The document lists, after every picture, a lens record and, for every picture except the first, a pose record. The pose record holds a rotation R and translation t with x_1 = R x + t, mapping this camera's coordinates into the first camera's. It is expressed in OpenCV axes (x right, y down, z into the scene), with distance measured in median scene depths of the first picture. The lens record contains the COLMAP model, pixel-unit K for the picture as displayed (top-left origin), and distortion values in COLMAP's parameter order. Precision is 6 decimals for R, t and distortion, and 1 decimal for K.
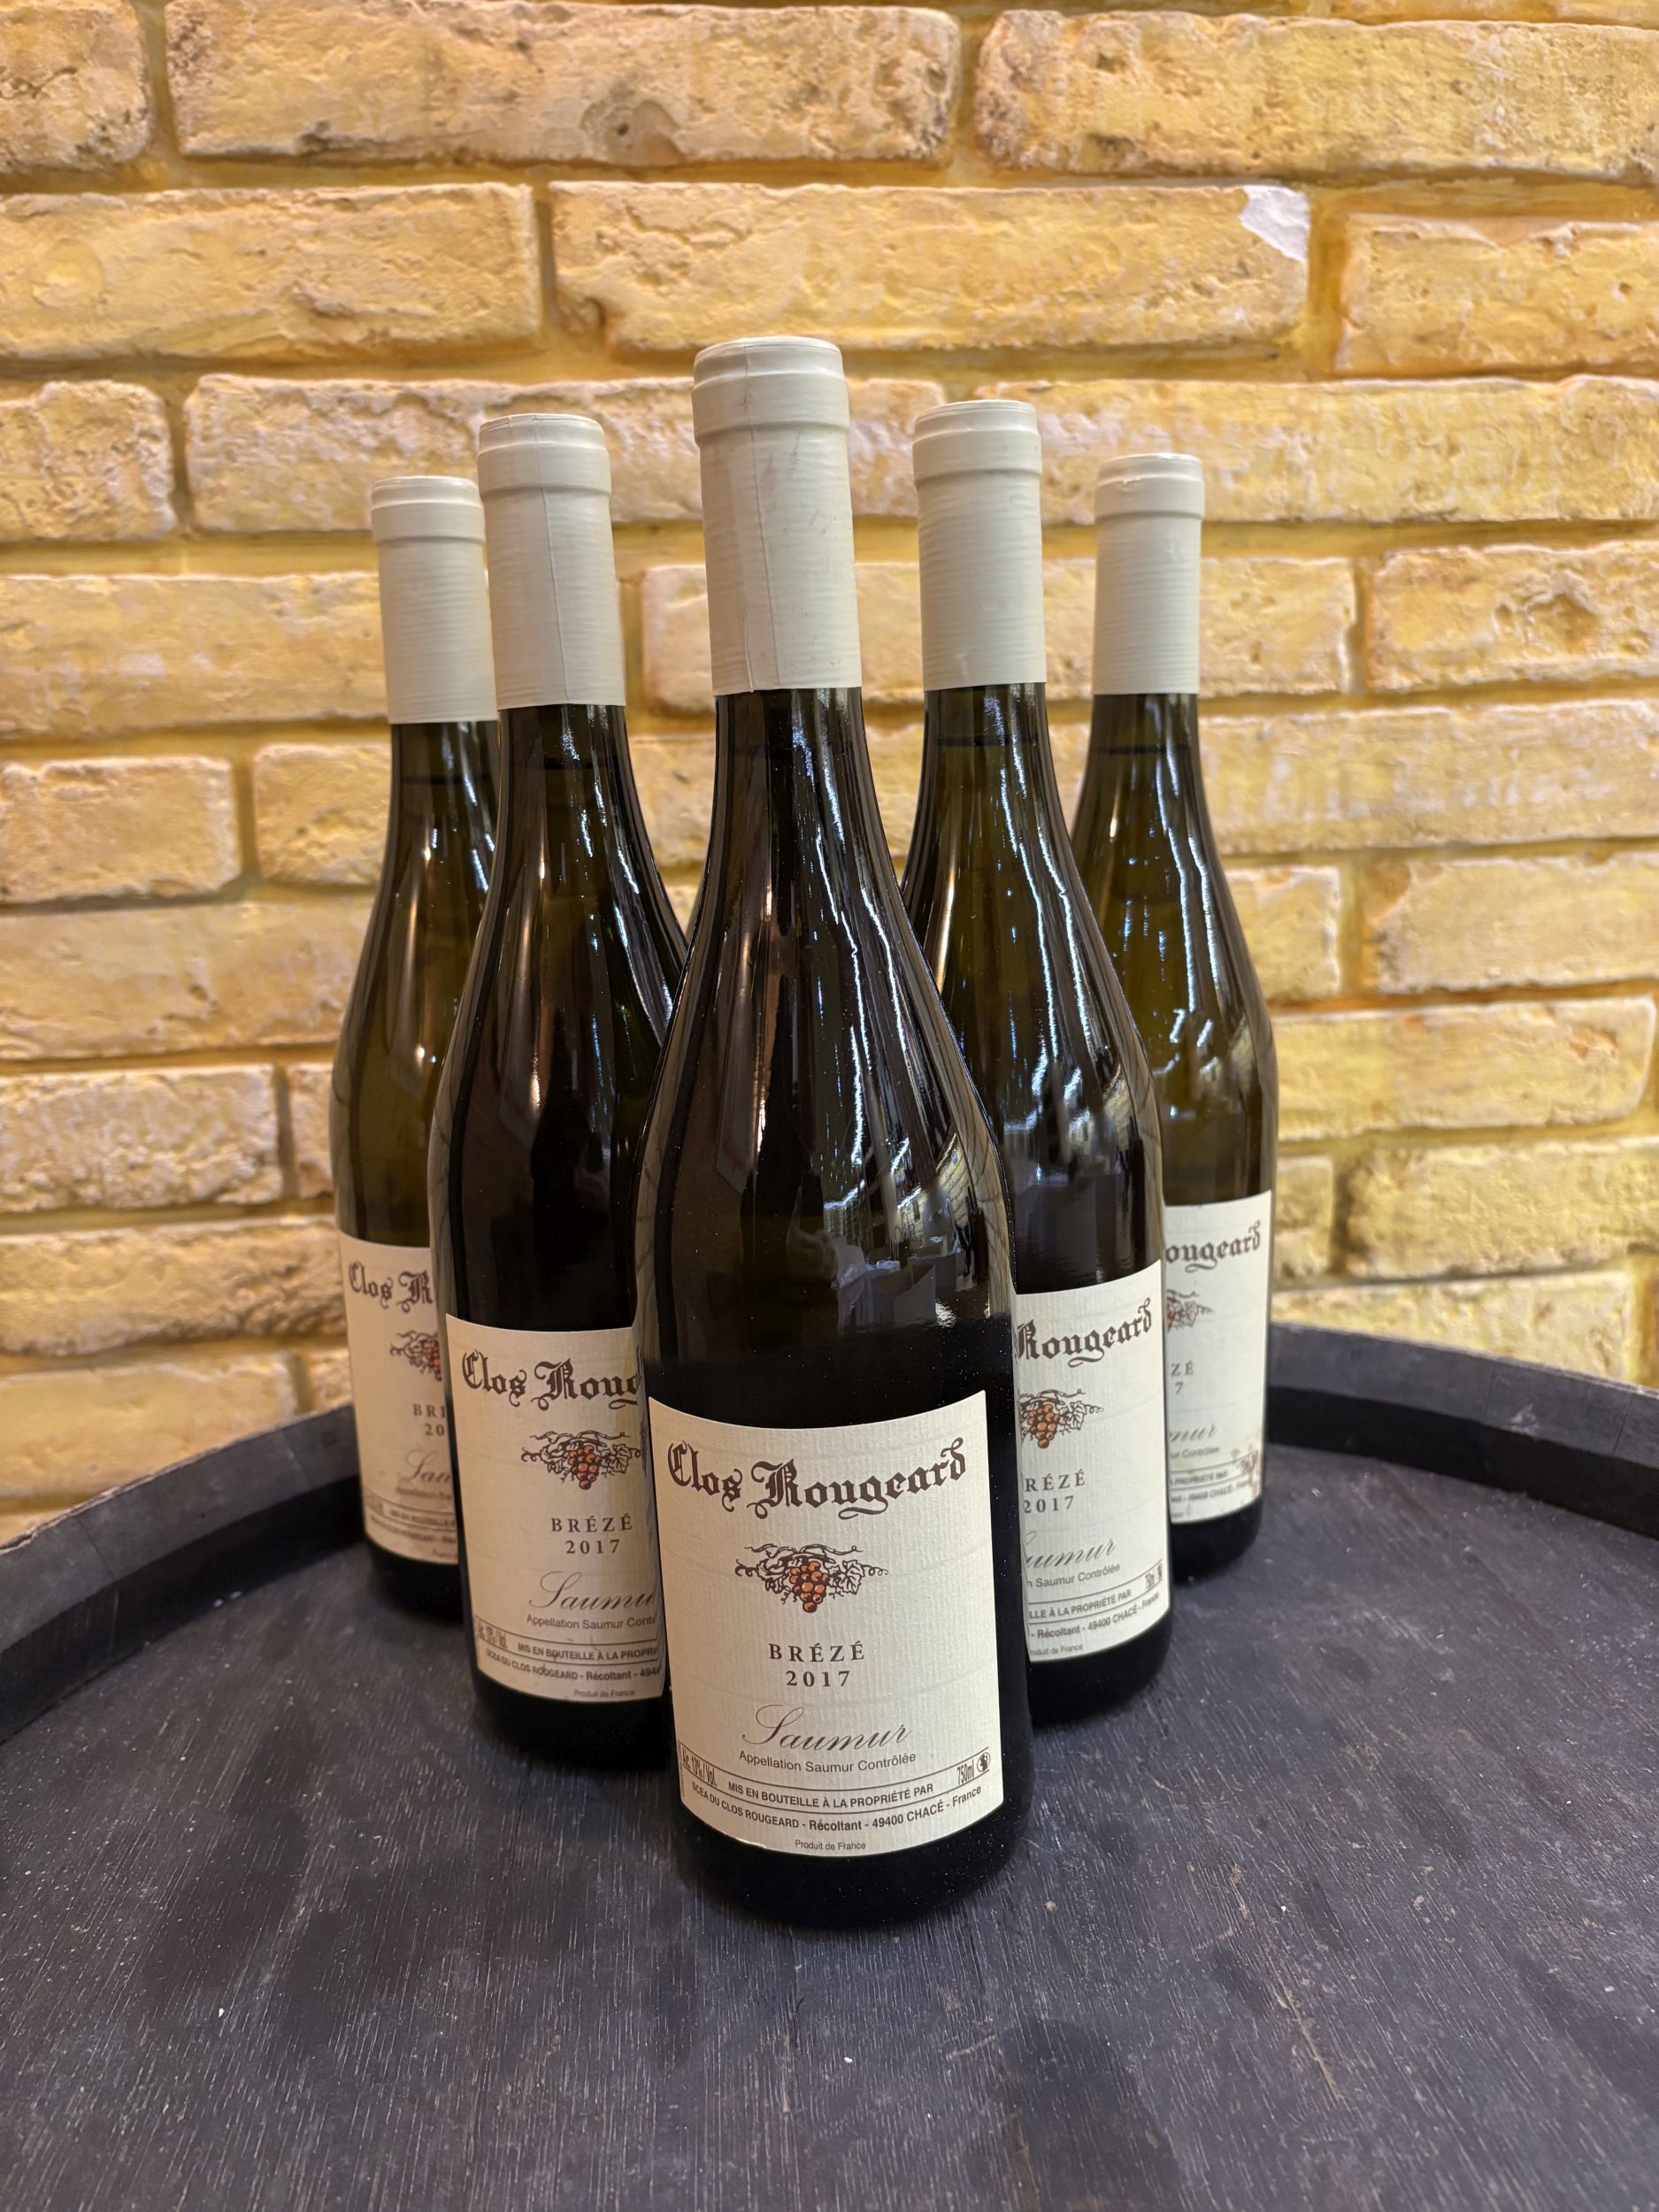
lens RADIAL K [[1702.8, 0, 813.4], [0, 1702.8, 1112.2], [0, 0, 1]] dist [-0.001438, 0.009190]
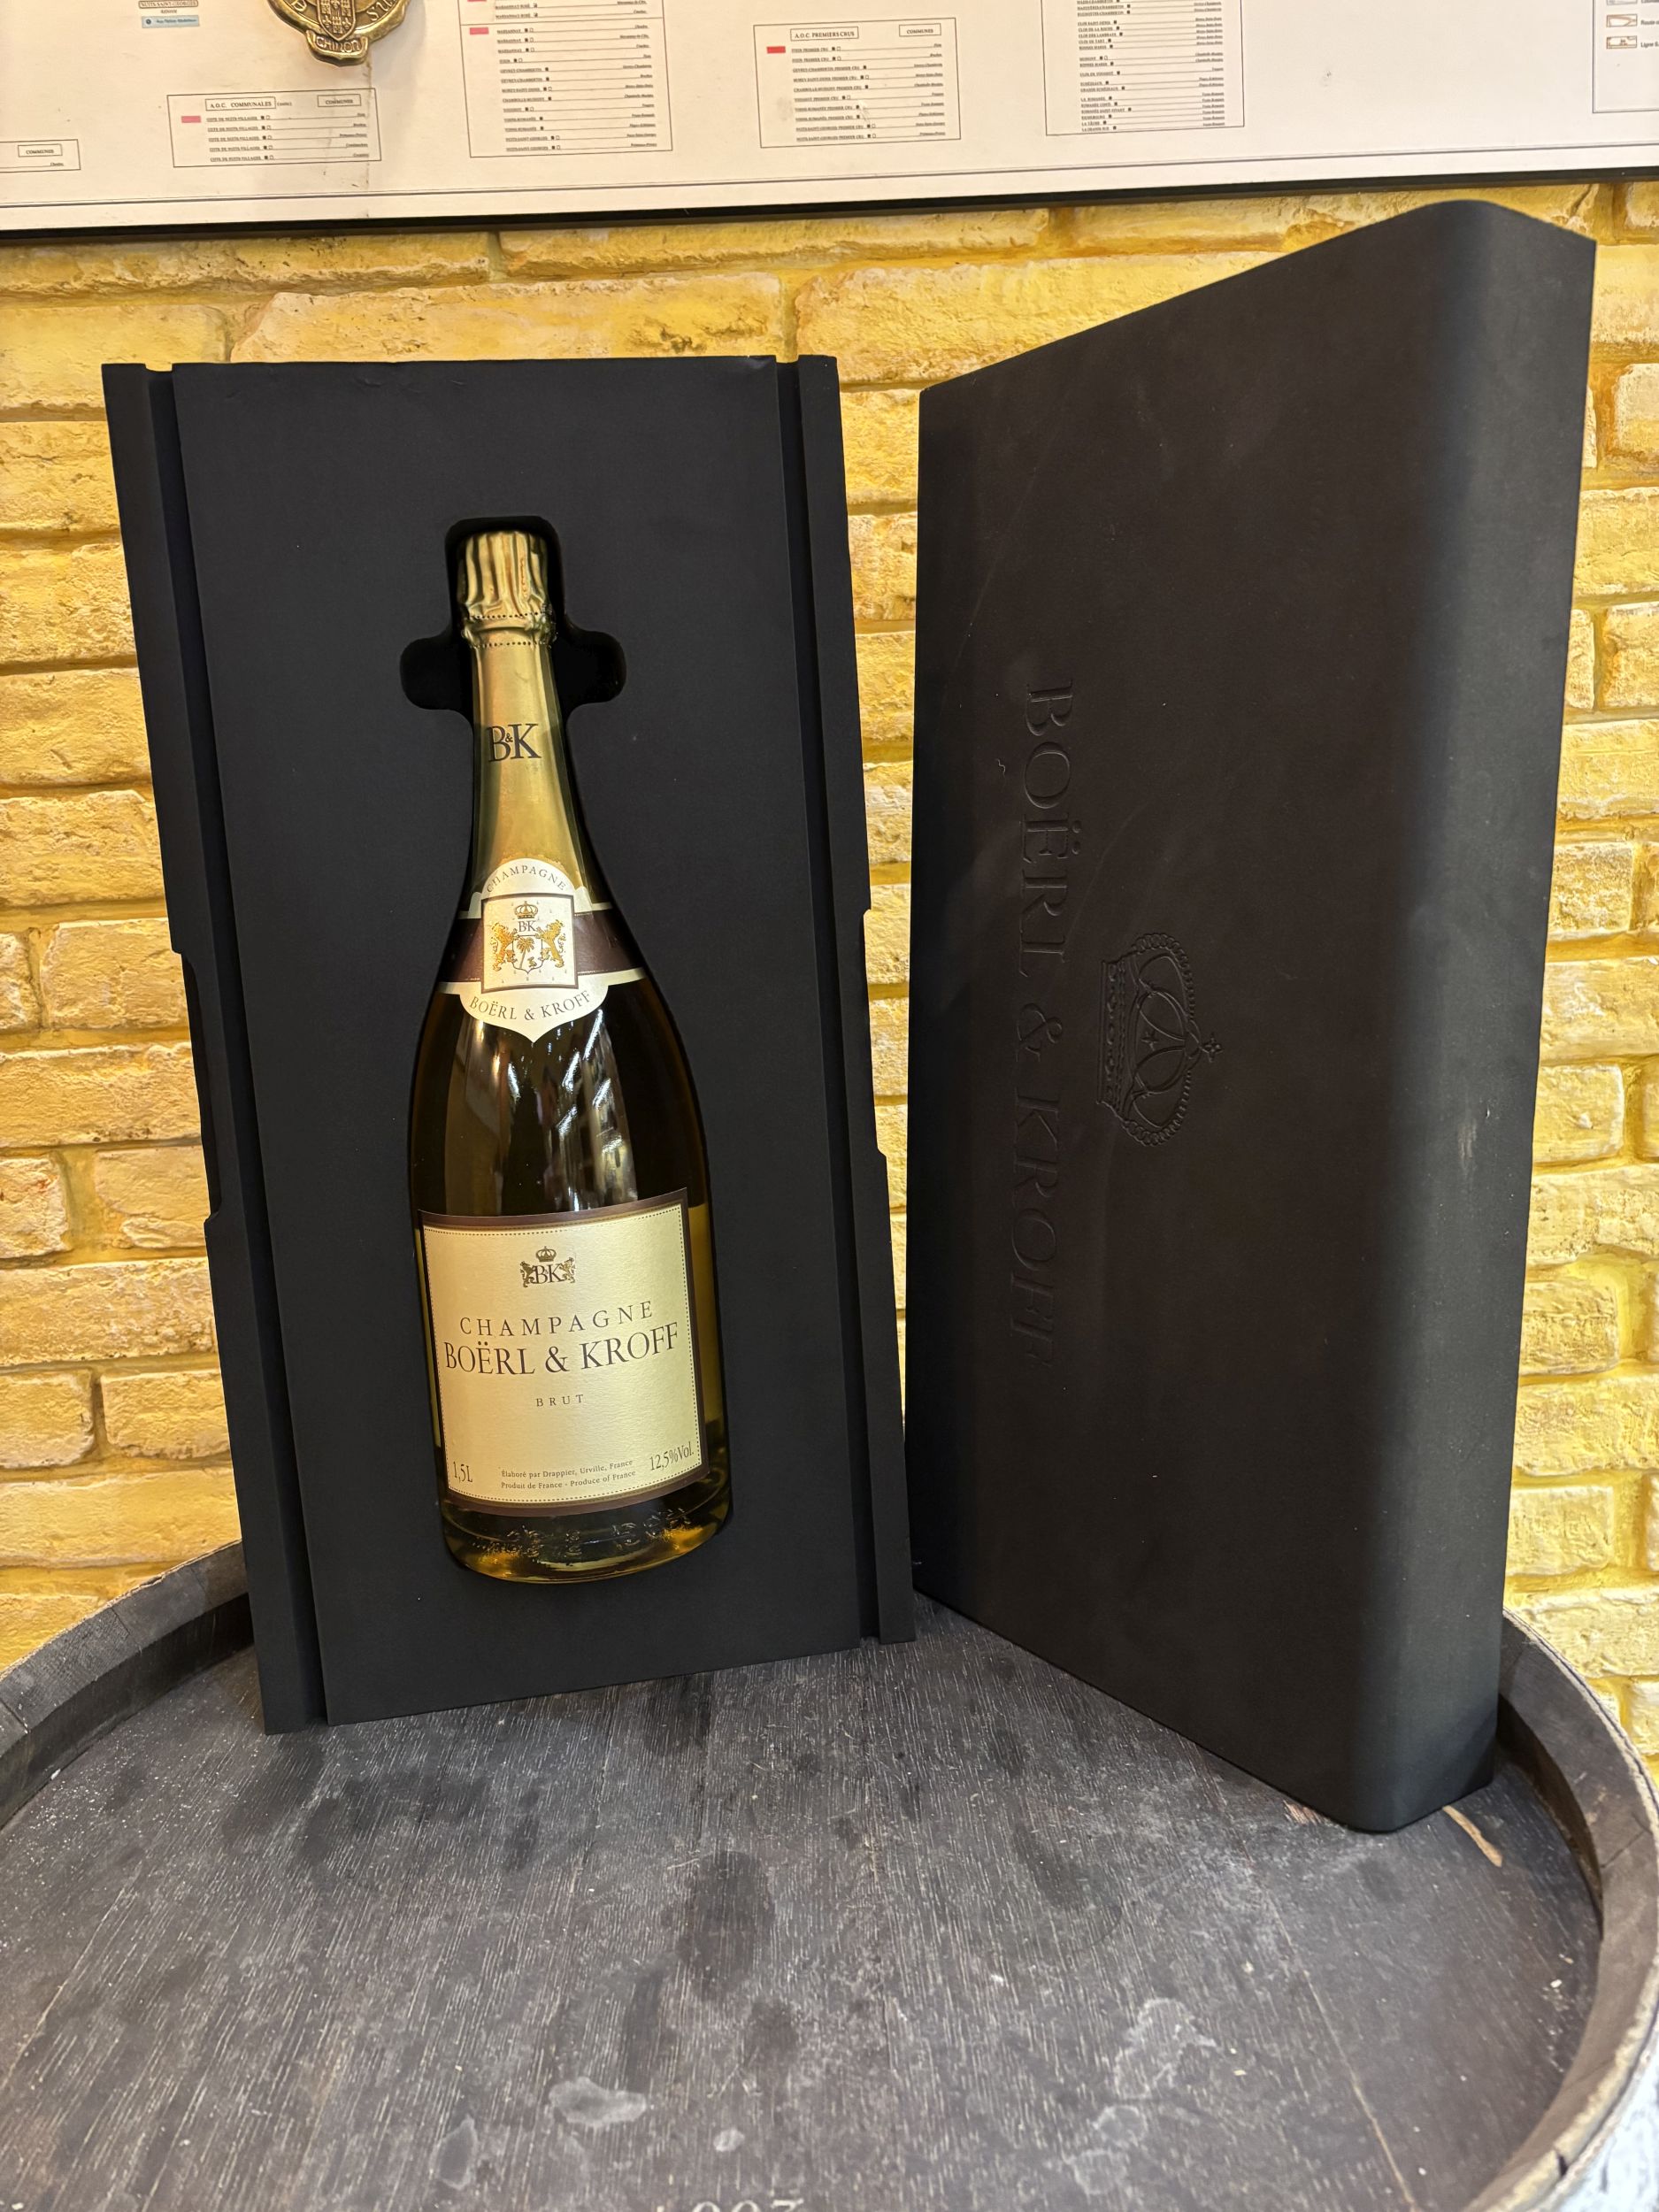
lens RADIAL K [[1702.8, 0, 817.0], [0, 1702.8, 1110.0], [0, 0, 1]] dist [-0.001438, 0.009190]
pose [[0.997980, -0.010949, -0.062584, 0.177224], [0.007341, 0.998313, -0.057597, -0.061988], [0.063109, 0.057022, 0.996376, -0.395102]]
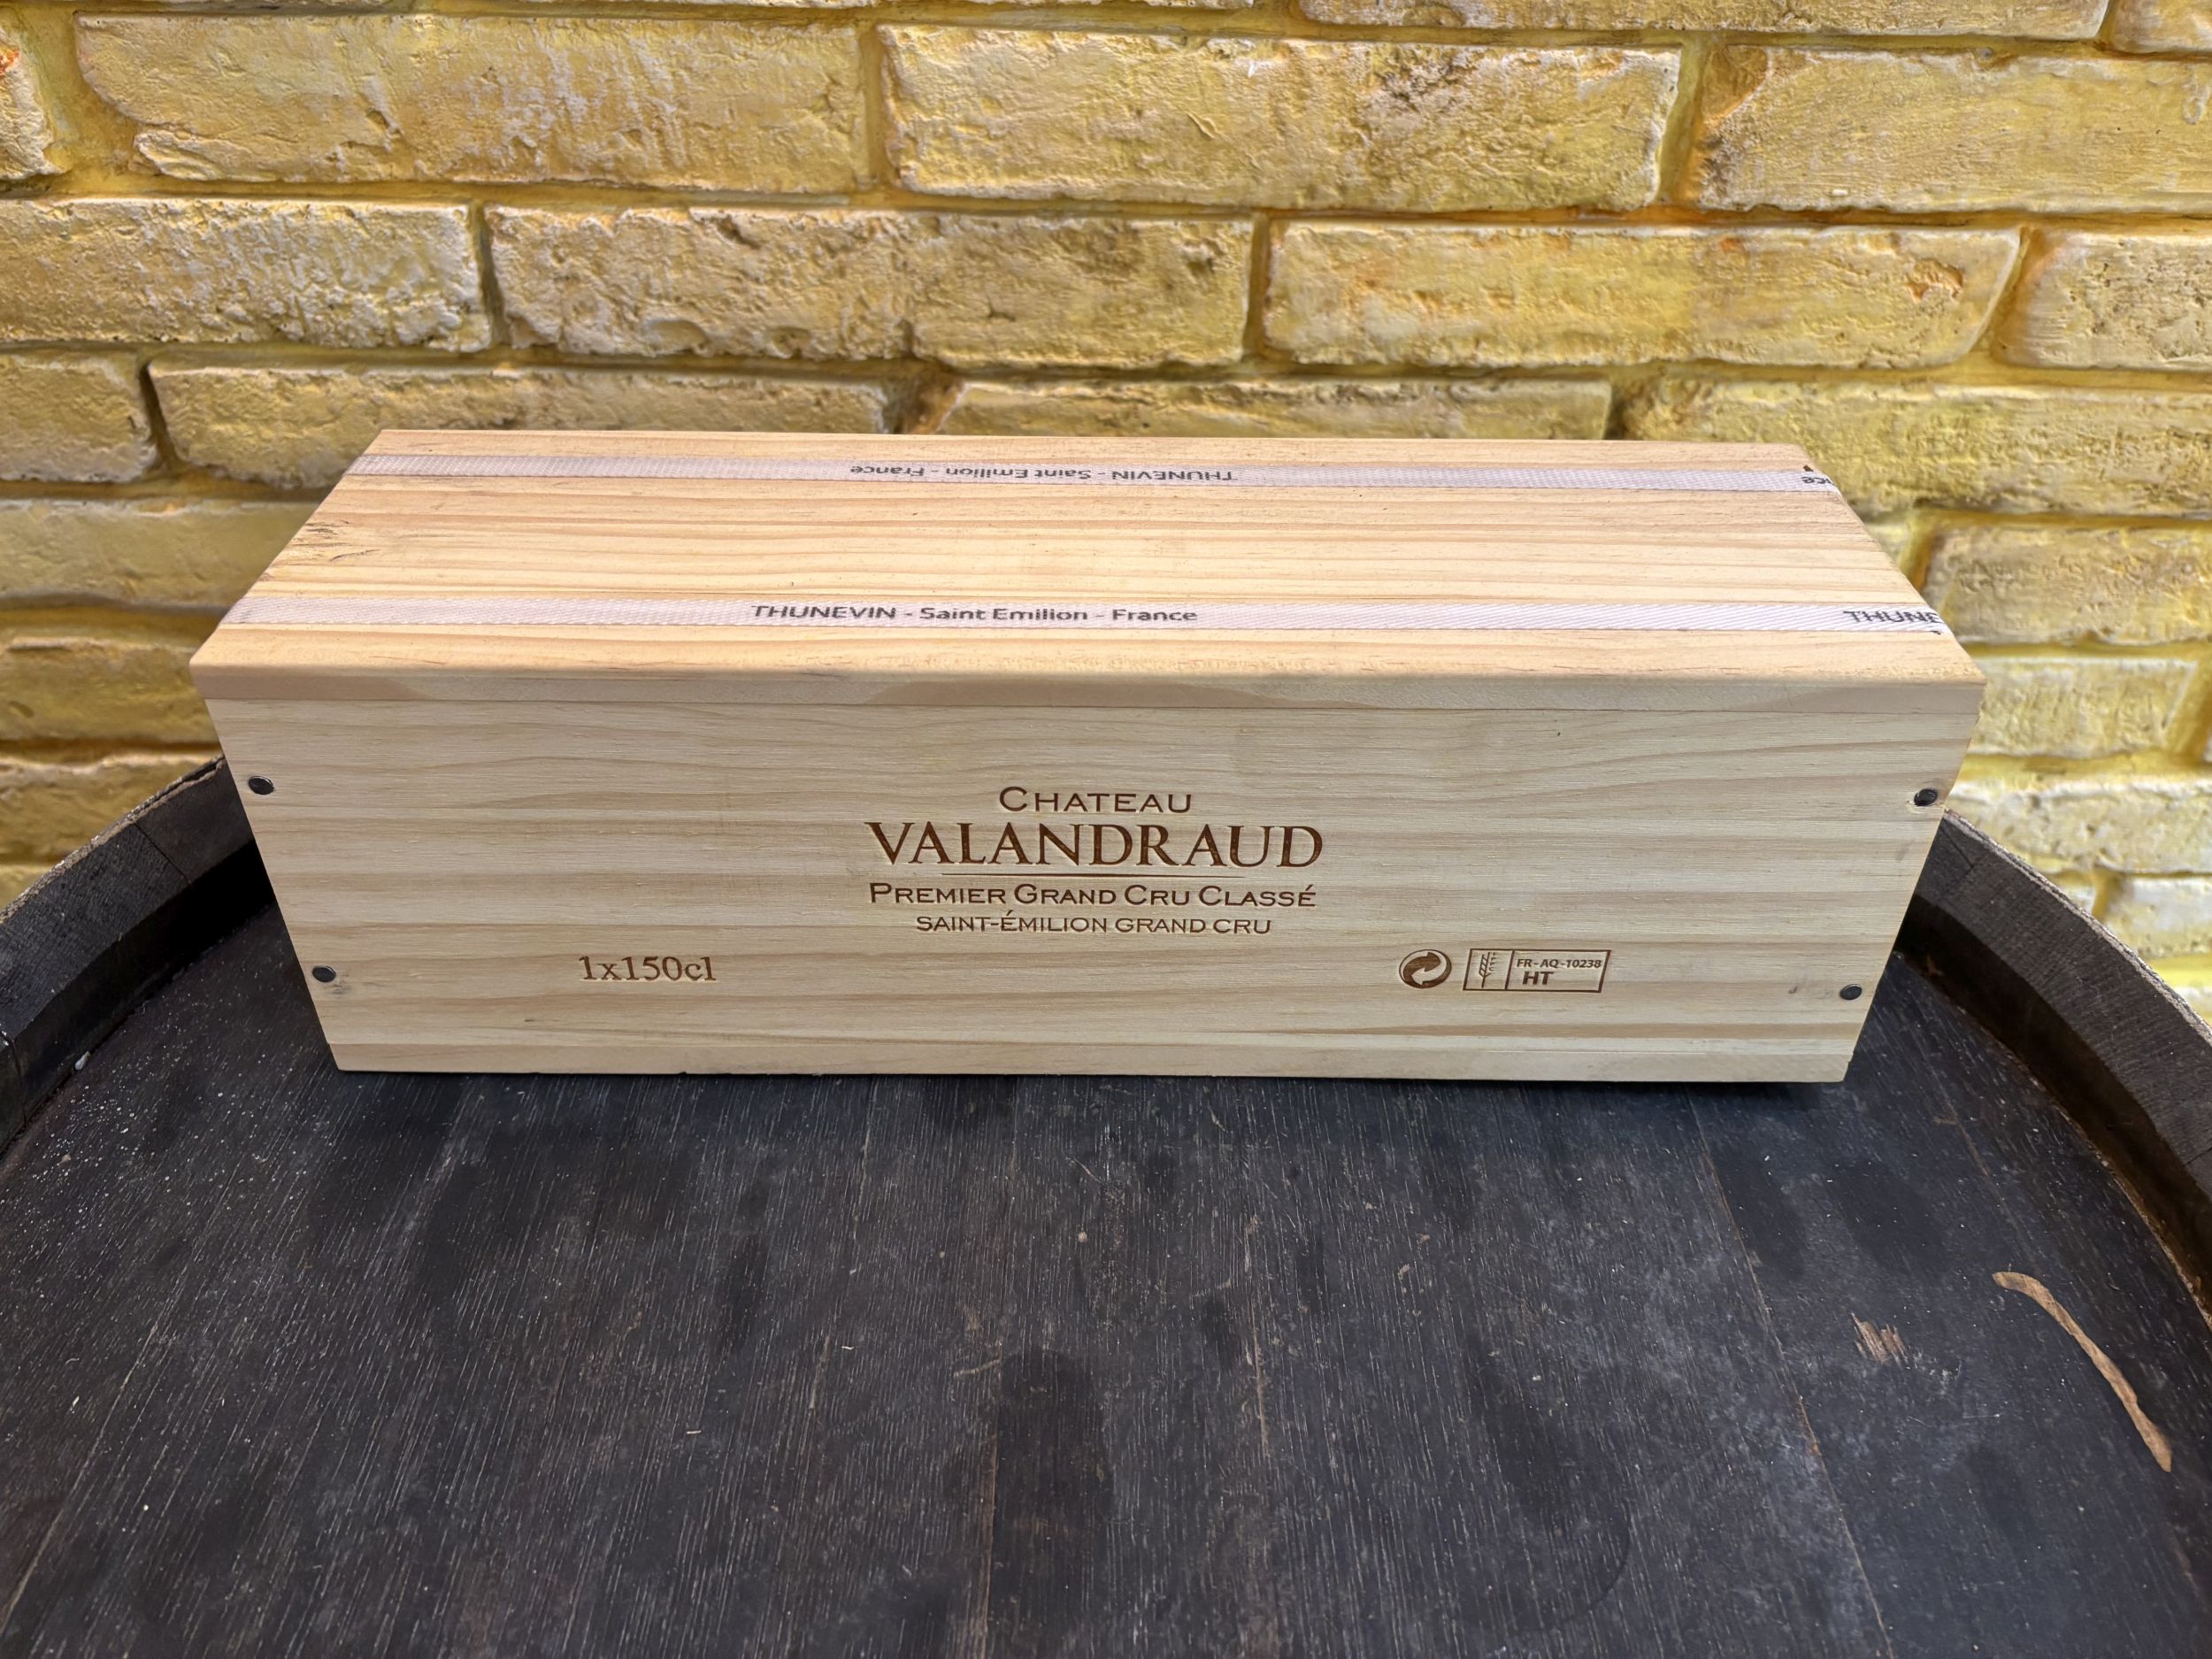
lens RADIAL K [[1702.8, 0, 1091.4], [0, 1702.8, 814.6], [0, 0, 1]] dist [-0.001438, 0.009190]
pose [[0.994596, 0.097147, -0.036624, 0.090610], [-0.072135, 0.900331, 0.429186, -0.159222], [0.074668, -0.424225, 0.902473, 0.051057]]
